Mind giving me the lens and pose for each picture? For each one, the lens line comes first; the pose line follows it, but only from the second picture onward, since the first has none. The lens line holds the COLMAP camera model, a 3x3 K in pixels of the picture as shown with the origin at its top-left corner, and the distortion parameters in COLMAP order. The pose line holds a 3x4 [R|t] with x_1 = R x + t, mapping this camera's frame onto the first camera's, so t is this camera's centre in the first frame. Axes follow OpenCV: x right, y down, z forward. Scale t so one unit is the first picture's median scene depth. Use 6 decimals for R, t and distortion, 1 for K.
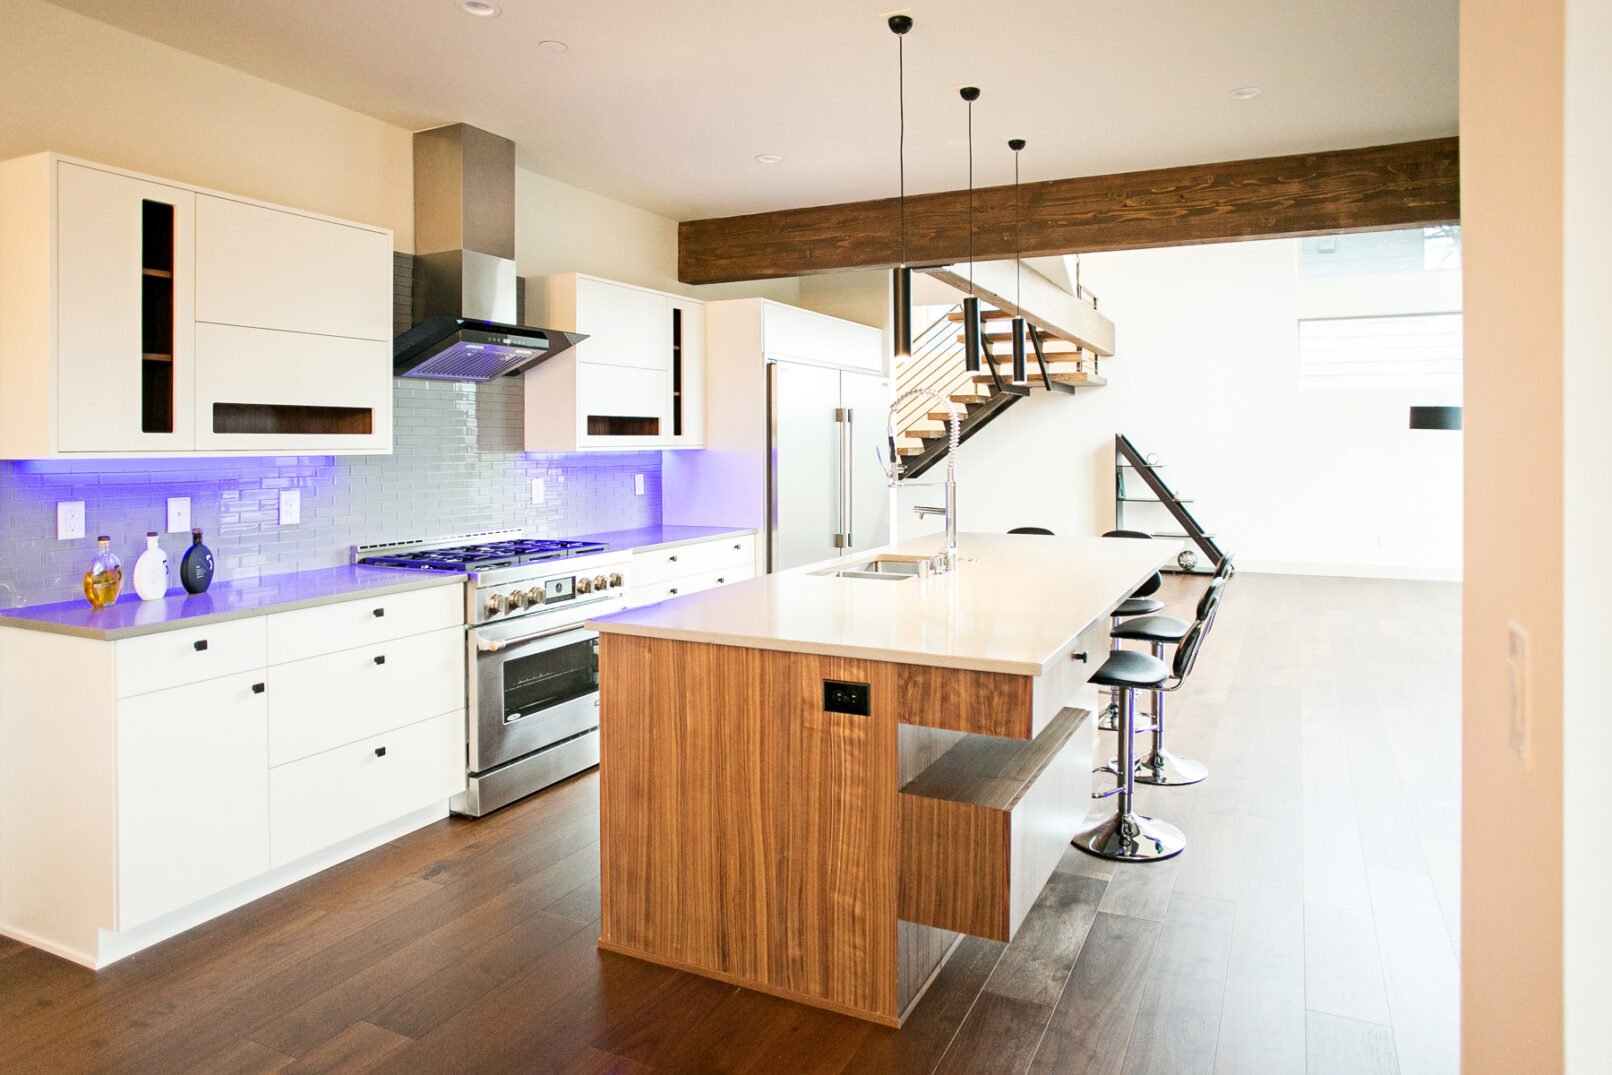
lens RADIAL K [[988.2, 0, 788.0], [0, 988.2, 534.4], [0, 0, 1]] dist [-0.067729, 0.052041]
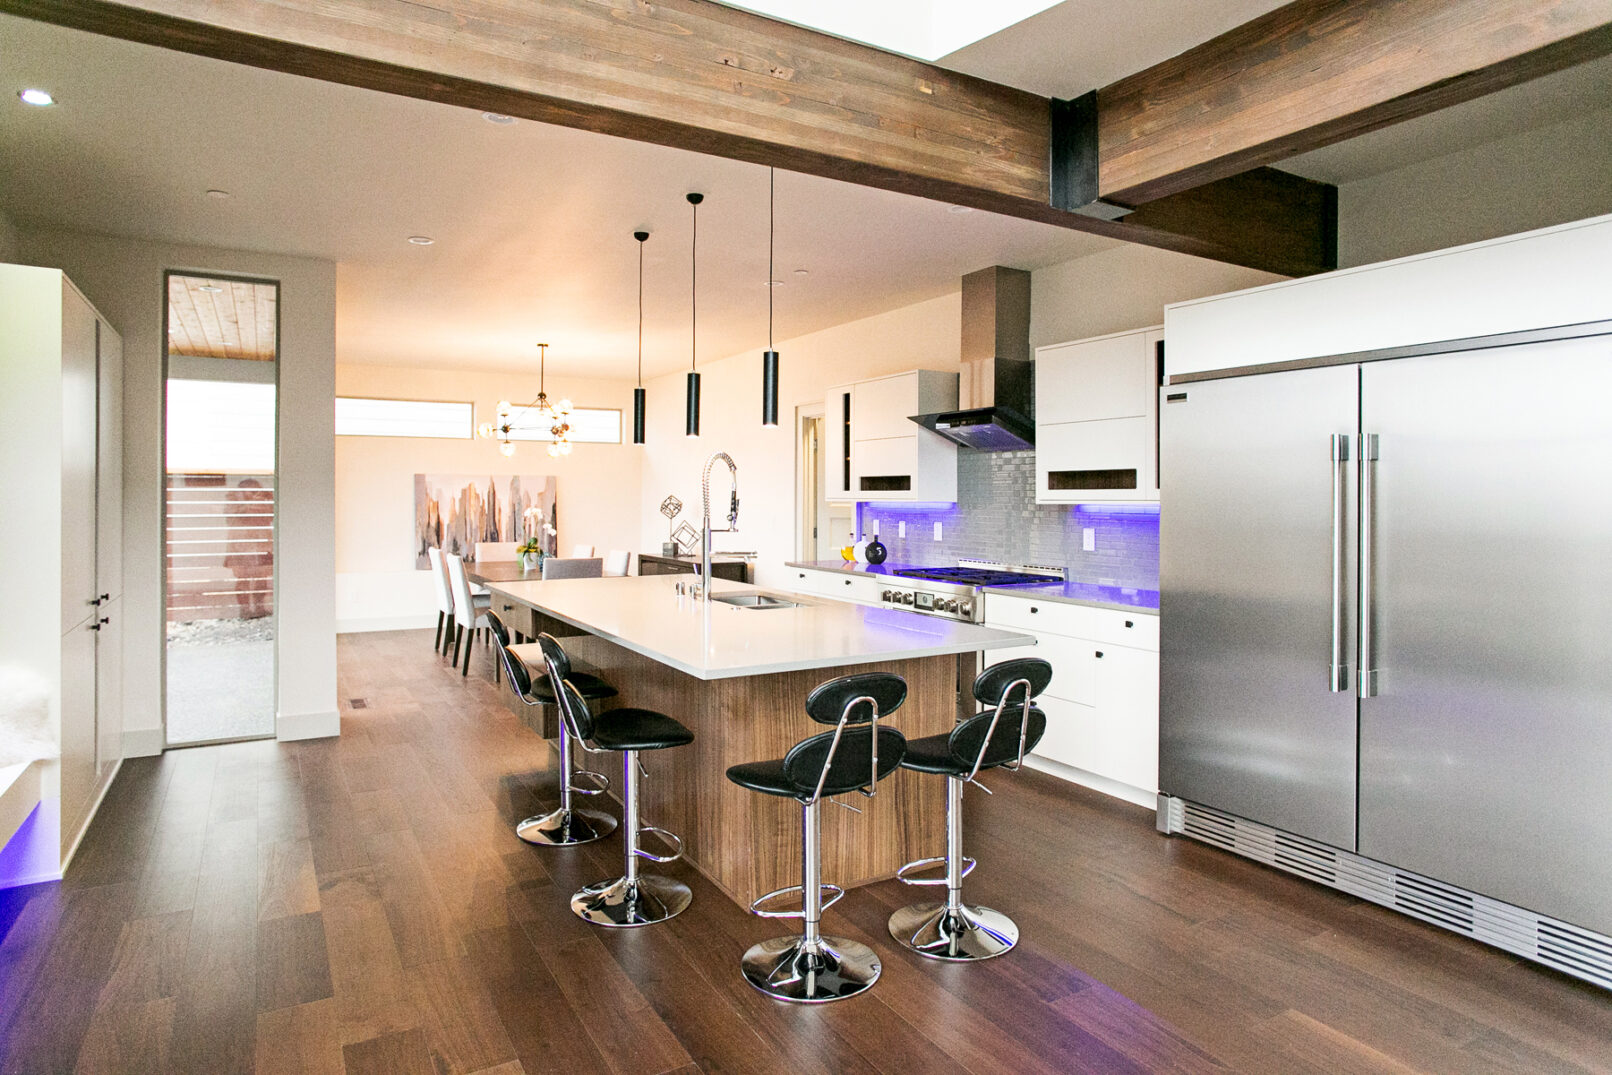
lens RADIAL K [[988.2, 0, 788.0], [0, 988.2, 534.4], [0, 0, 1]] dist [-0.067729, 0.052041]
pose [[-0.574557, 0.031880, -0.817843, 0.985587], [-0.076833, 0.992728, 0.092674, -0.147125], [0.814850, 0.116084, -0.567930, 1.573400]]
